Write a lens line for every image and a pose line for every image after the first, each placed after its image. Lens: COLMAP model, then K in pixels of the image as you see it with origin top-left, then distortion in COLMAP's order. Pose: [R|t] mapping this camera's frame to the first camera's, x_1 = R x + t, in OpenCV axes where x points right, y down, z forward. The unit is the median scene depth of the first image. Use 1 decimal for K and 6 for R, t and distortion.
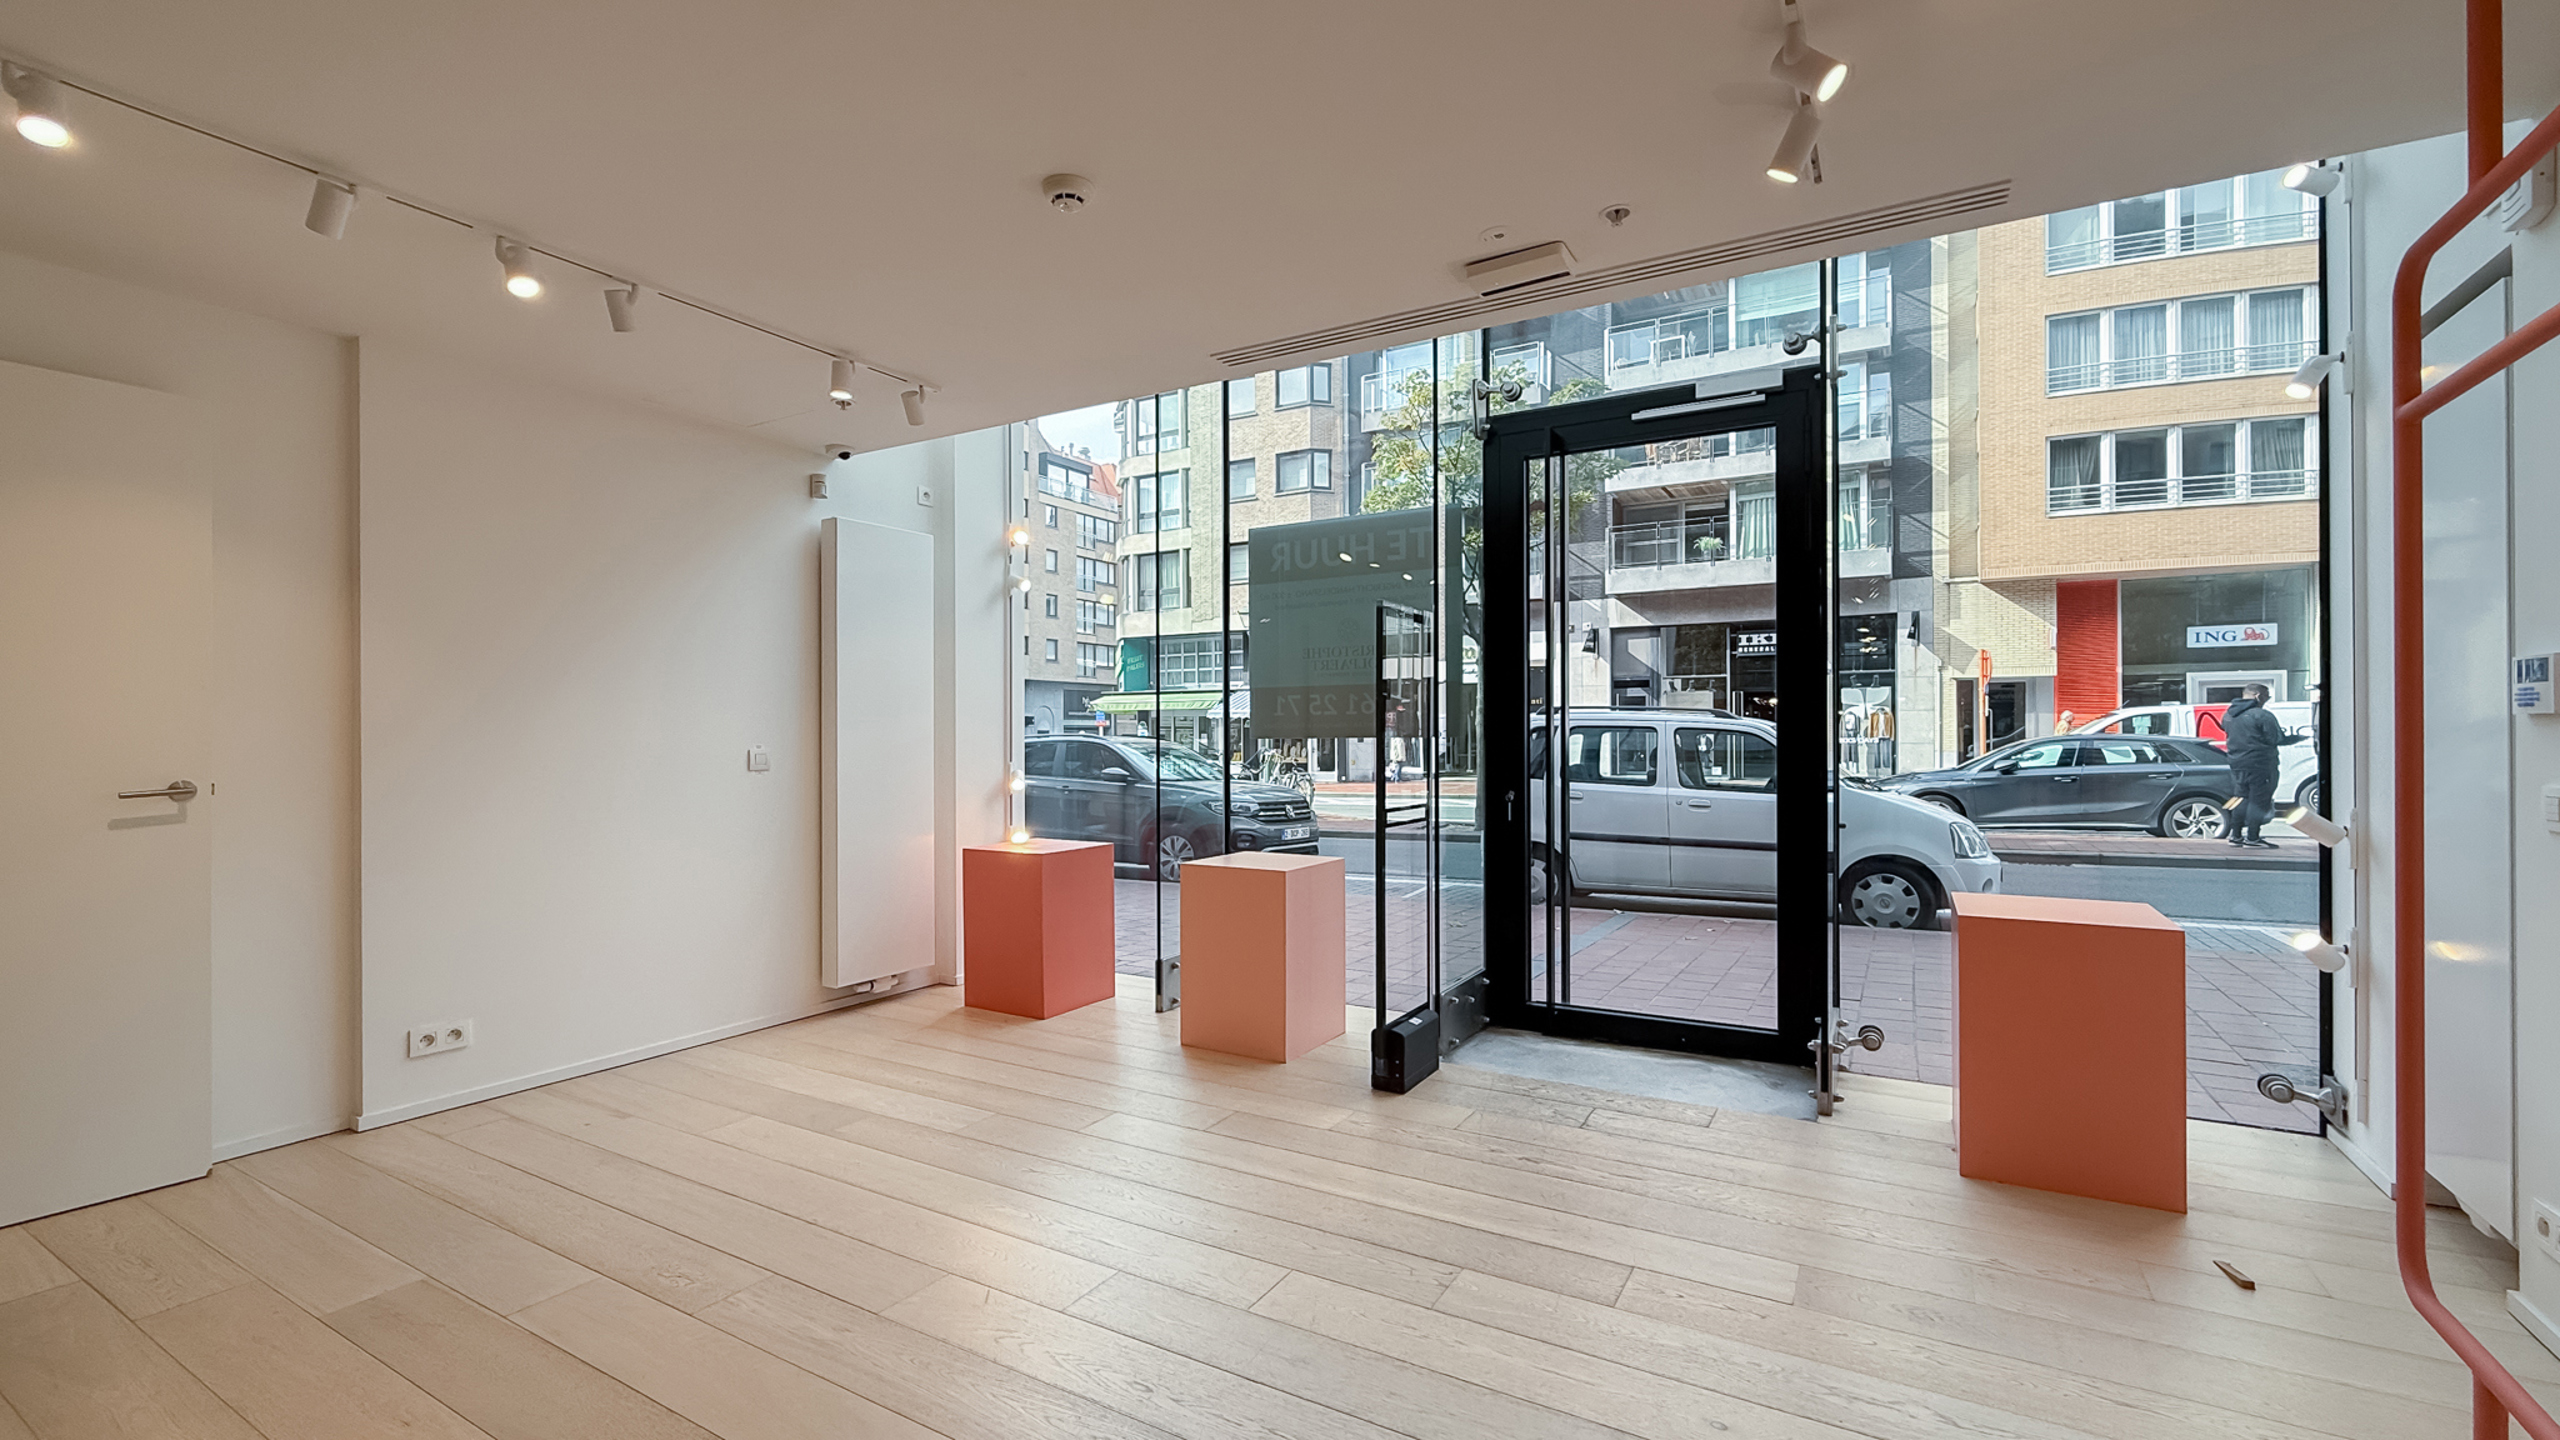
lens RADIAL K [[1022.9, 0, 1229.3], [0, 1022.9, 723.3], [0, 0, 1]] dist [0.001490, 0.000100]
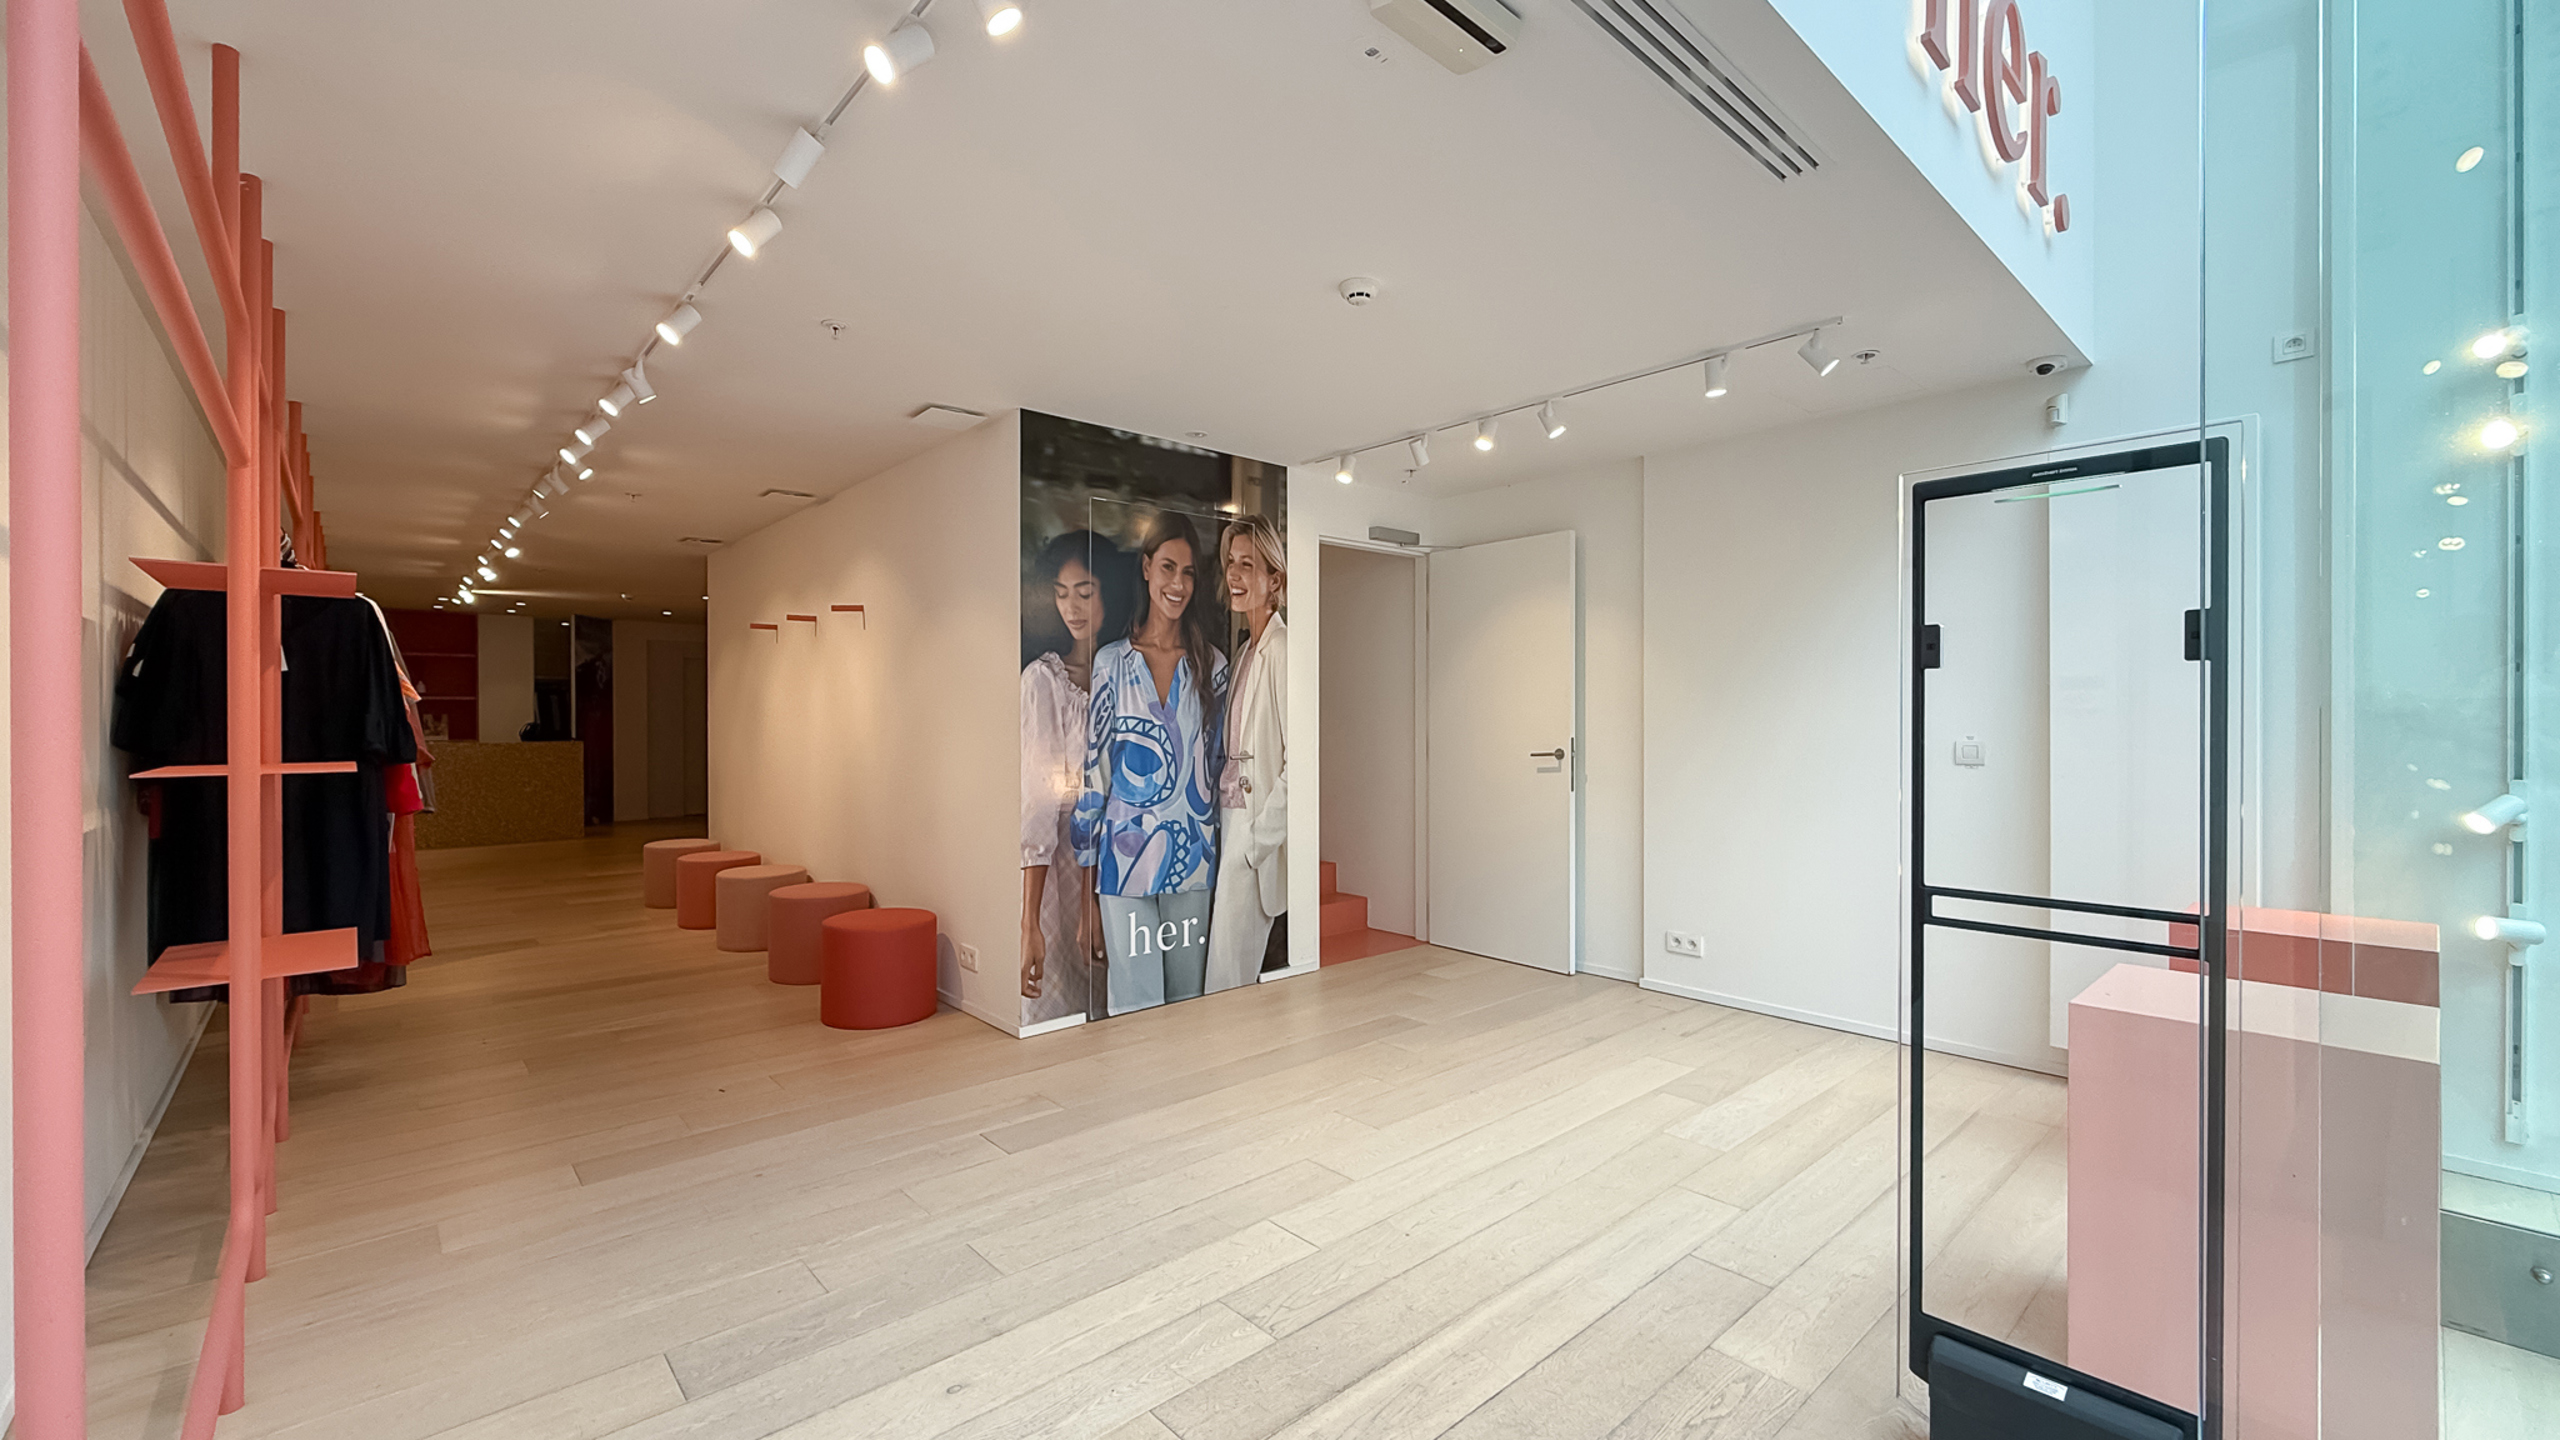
lens RADIAL K [[1022.9, 0, 1229.3], [0, 1022.9, 723.3], [0, 0, 1]] dist [0.001490, 0.000100]
pose [[-0.276149, 0.008166, -0.961080, 0.819679], [0.009847, 0.999935, 0.005667, -0.002372], [0.961064, -0.007899, -0.276212, 0.914266]]
